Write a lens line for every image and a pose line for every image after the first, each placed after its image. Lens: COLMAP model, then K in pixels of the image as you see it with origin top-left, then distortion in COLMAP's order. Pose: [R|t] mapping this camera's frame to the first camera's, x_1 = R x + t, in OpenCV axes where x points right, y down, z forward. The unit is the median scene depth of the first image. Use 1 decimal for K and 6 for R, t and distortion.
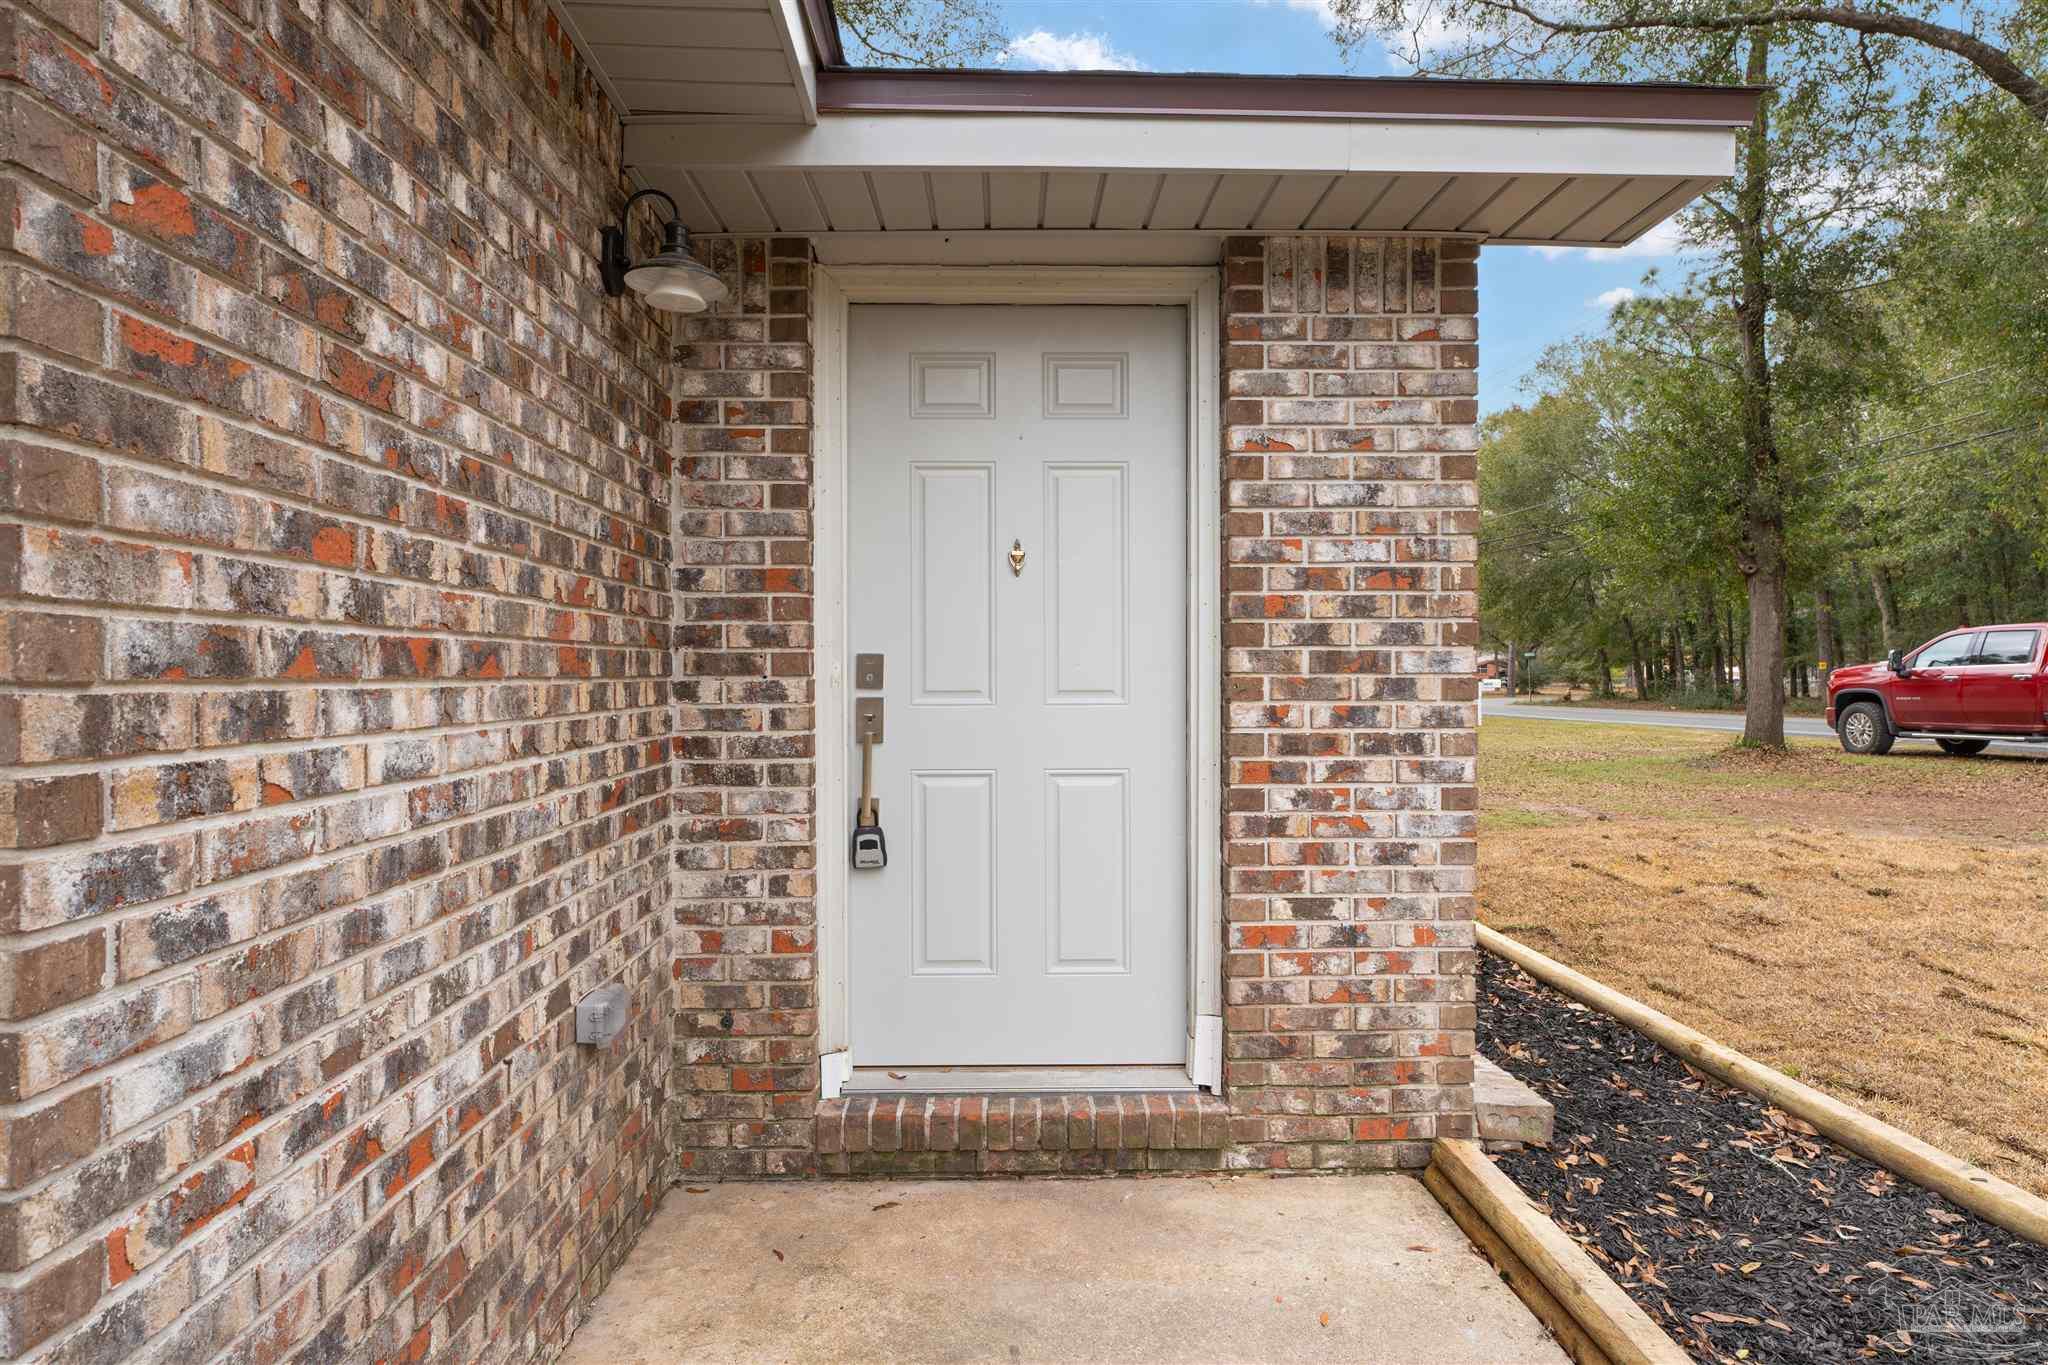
lens RADIAL K [[1155.4, 0, 1022.1], [0, 1155.4, 689.7], [0, 0, 1]] dist [0.001337, 0.000323]
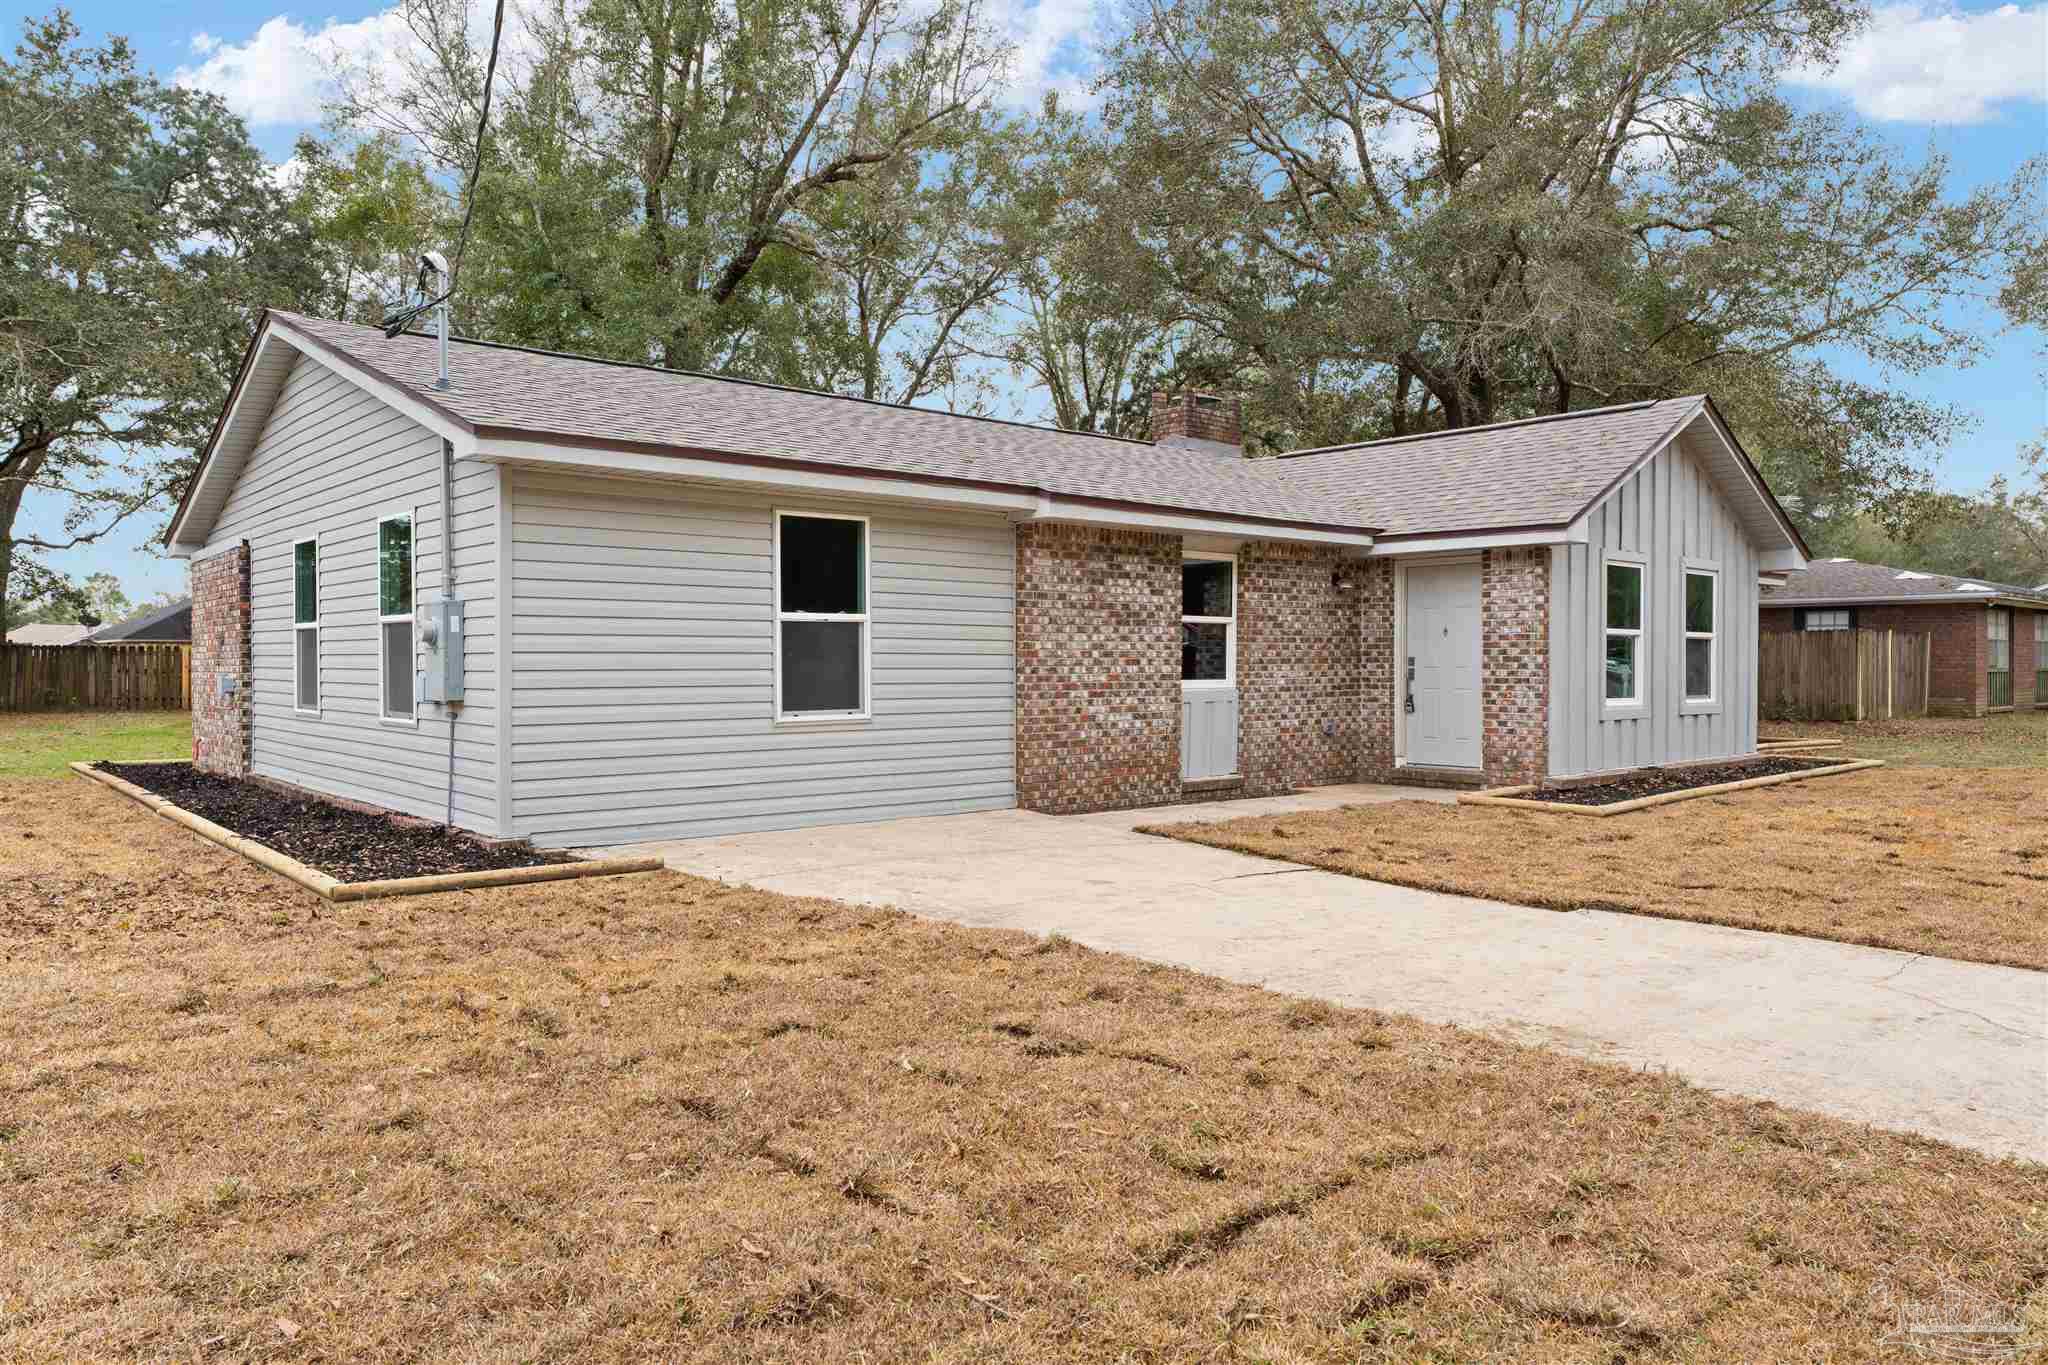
lens RADIAL K [[1410.1, 0, 1024.0], [0, 1410.1, 682.5], [0, 0, 1]] dist [0.000984, 0.000115]
pose [[0.648092, 0.011473, -0.761475, 2.783630], [-0.006217, 0.999933, 0.009775, 0.017729], [0.761536, -0.001601, 0.648120, -3.236823]]
